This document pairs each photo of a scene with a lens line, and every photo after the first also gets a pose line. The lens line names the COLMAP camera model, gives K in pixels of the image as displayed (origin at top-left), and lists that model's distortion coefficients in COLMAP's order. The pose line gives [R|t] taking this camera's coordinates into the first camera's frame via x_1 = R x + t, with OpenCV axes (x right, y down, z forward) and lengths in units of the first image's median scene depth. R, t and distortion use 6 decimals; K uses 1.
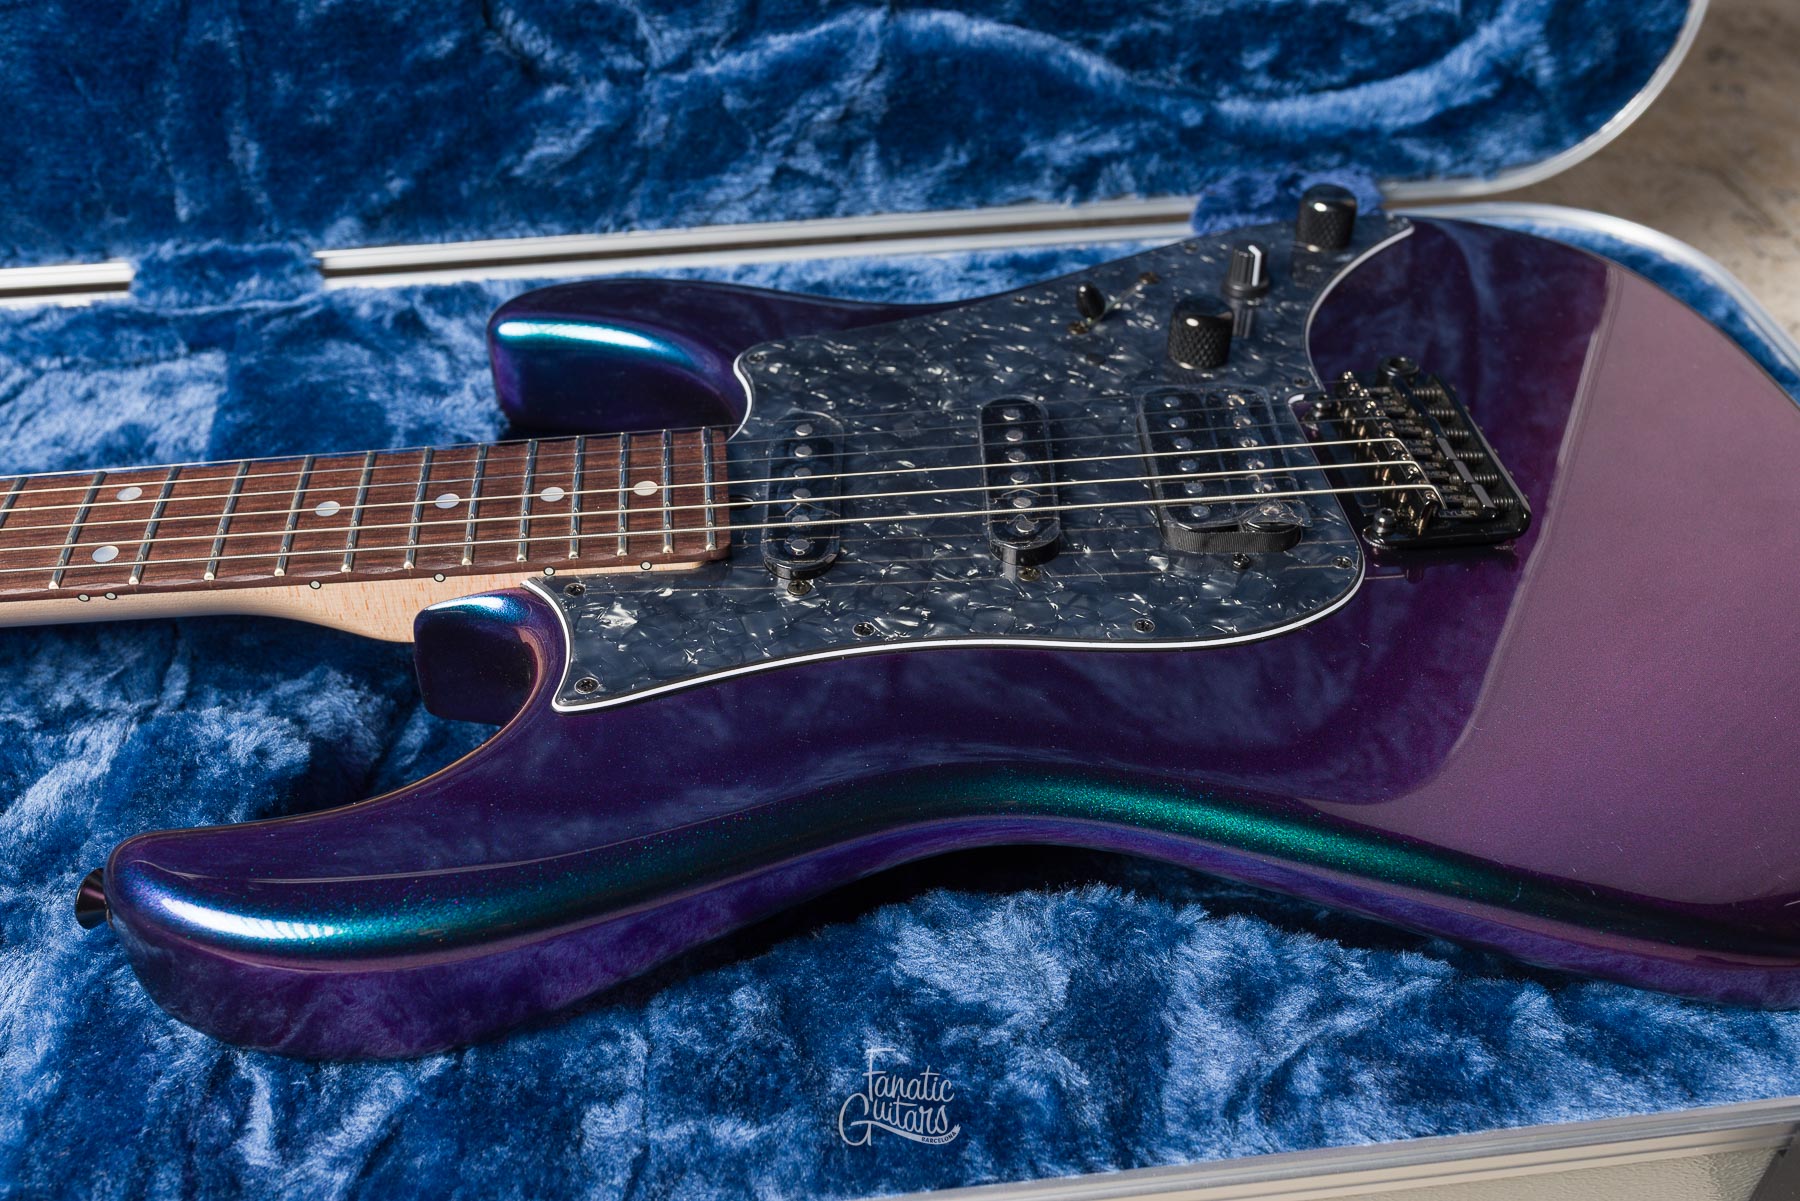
lens RADIAL K [[1764.7, 0, 900.0], [0, 1764.7, 600.5], [0, 0, 1]] dist [0.000929, -0.001105]
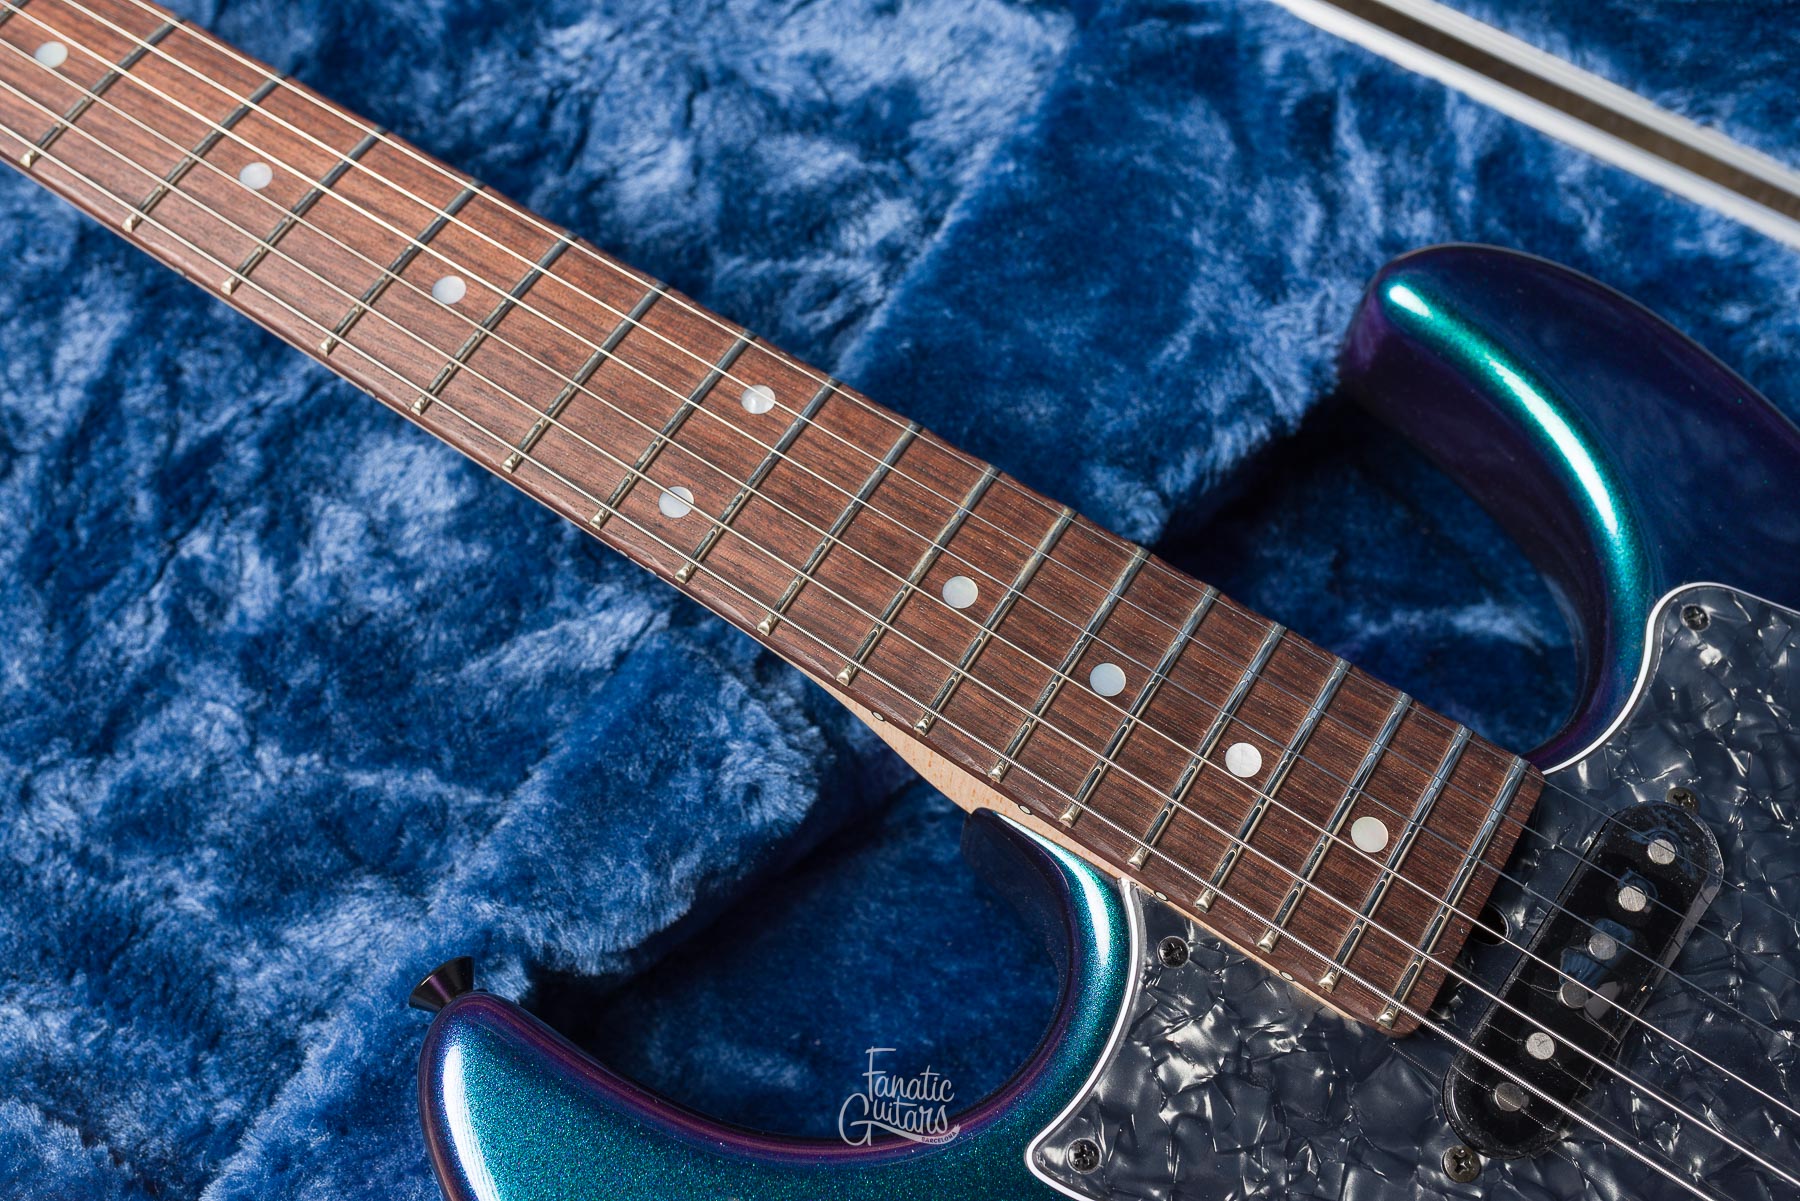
lens RADIAL K [[1810.9, 0, 900.0], [0, 1810.9, 600.5], [0, 0, 1]] dist [0.001228, -0.002394]
pose [[0.776775, 0.581375, -0.242125, -0.151986], [-0.415907, 0.762252, 0.495976, -0.350736], [0.472908, -0.284560, 0.833897, 0.356735]]
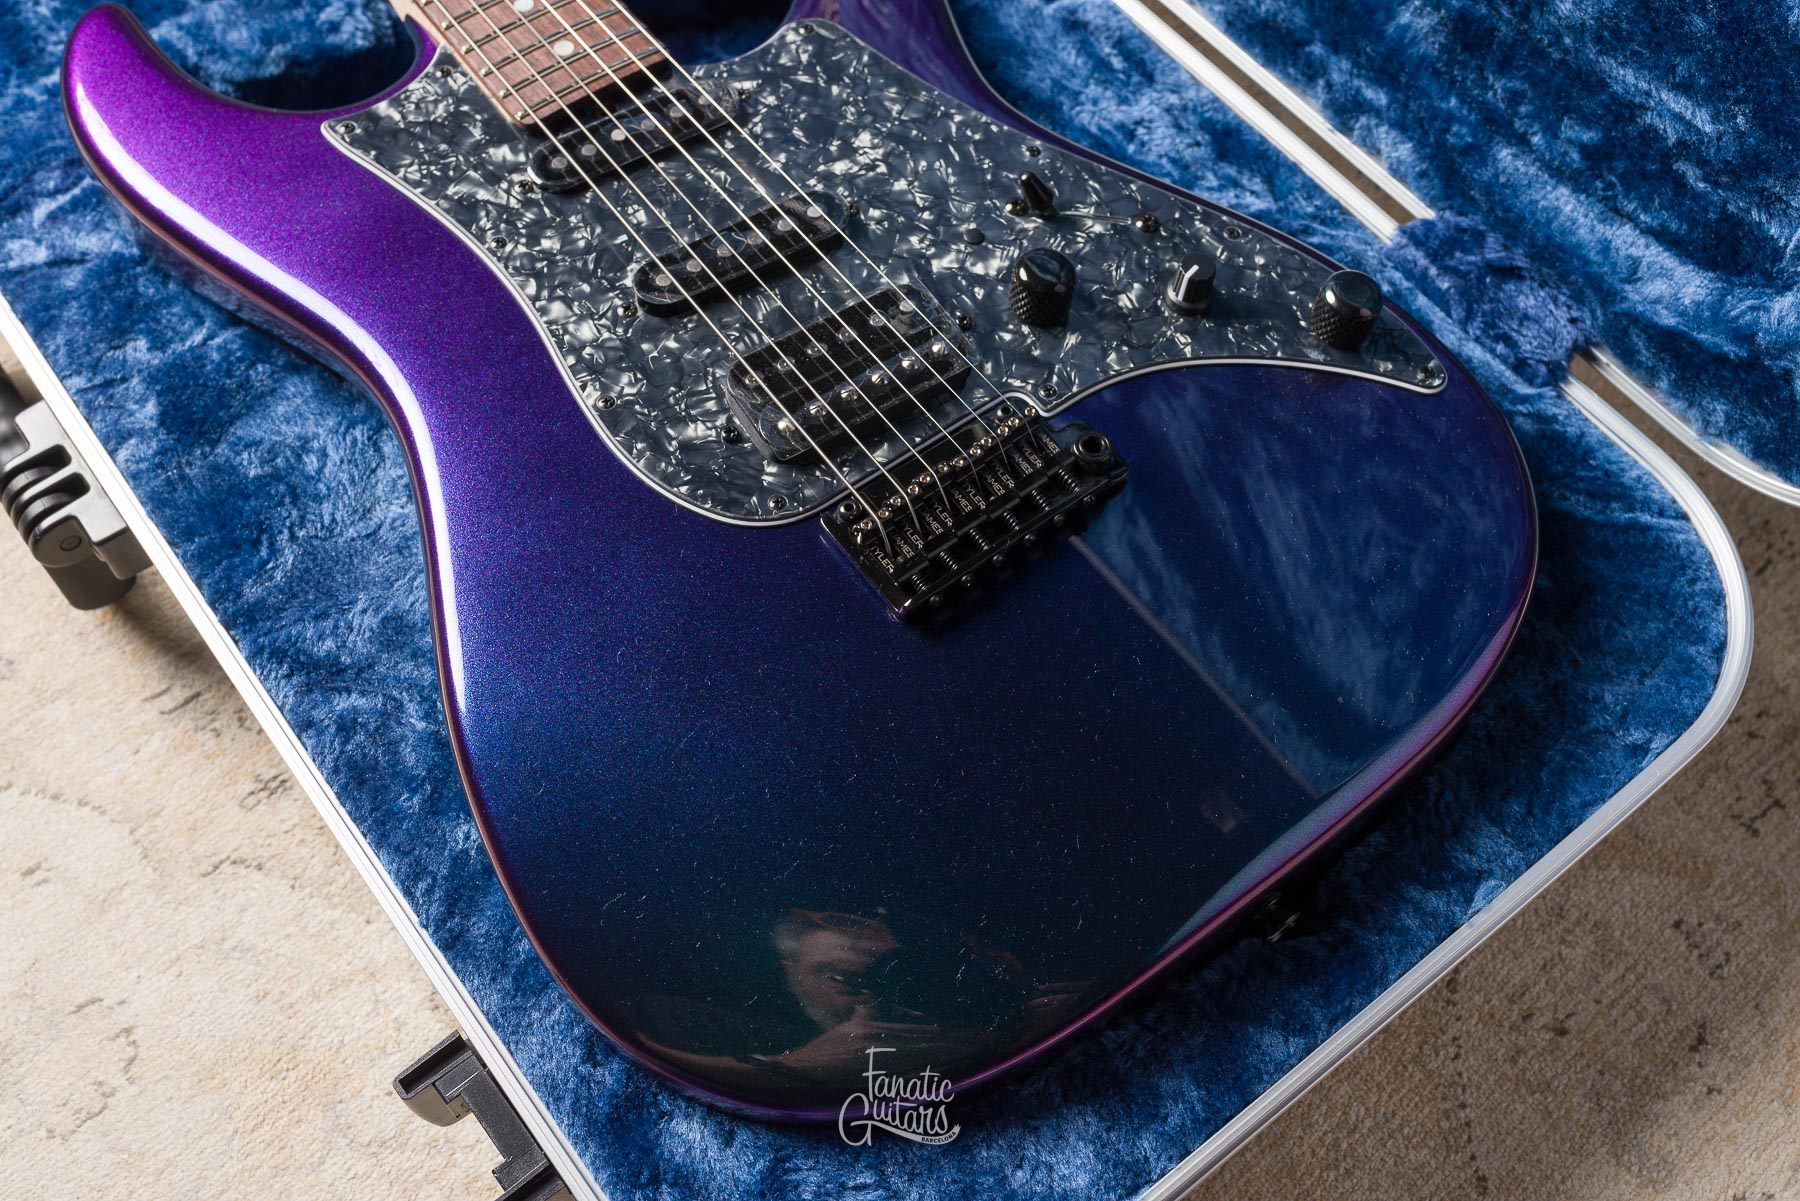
lens RADIAL K [[1764.7, 0, 900.0], [0, 1764.7, 600.5], [0, 0, 1]] dist [0.000929, -0.001105]
pose [[0.516707, 0.755228, -0.403292, 0.685455], [-0.568137, 0.654846, 0.498394, -0.502173], [0.640495, -0.028399, 0.767437, 0.186910]]
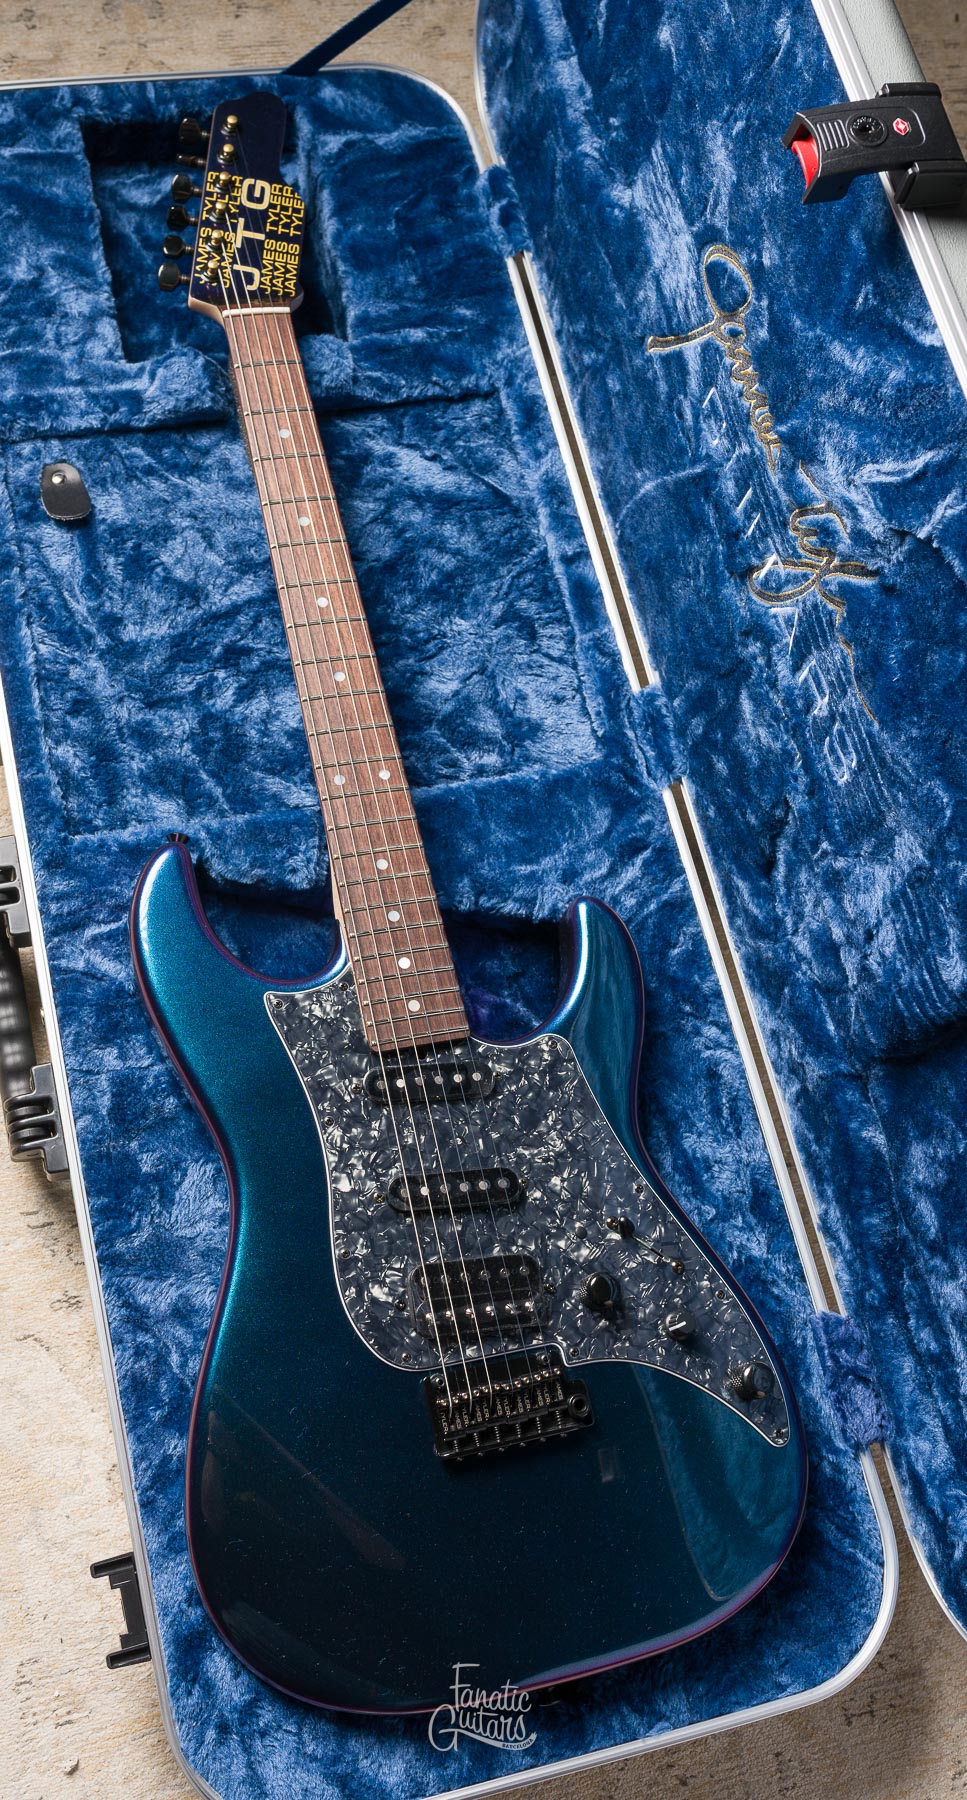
lens RADIAL K [[1795.5, 0, 406.2], [0, 1795.5, 872.2], [0, 0, 1]] dist [0.005436, -0.004175]
pose [[0.107960, 0.932704, -0.344105, 0.384395], [-0.758544, 0.301017, 0.577927, -1.180344], [0.642616, 0.198626, 0.739995, -0.513703]]
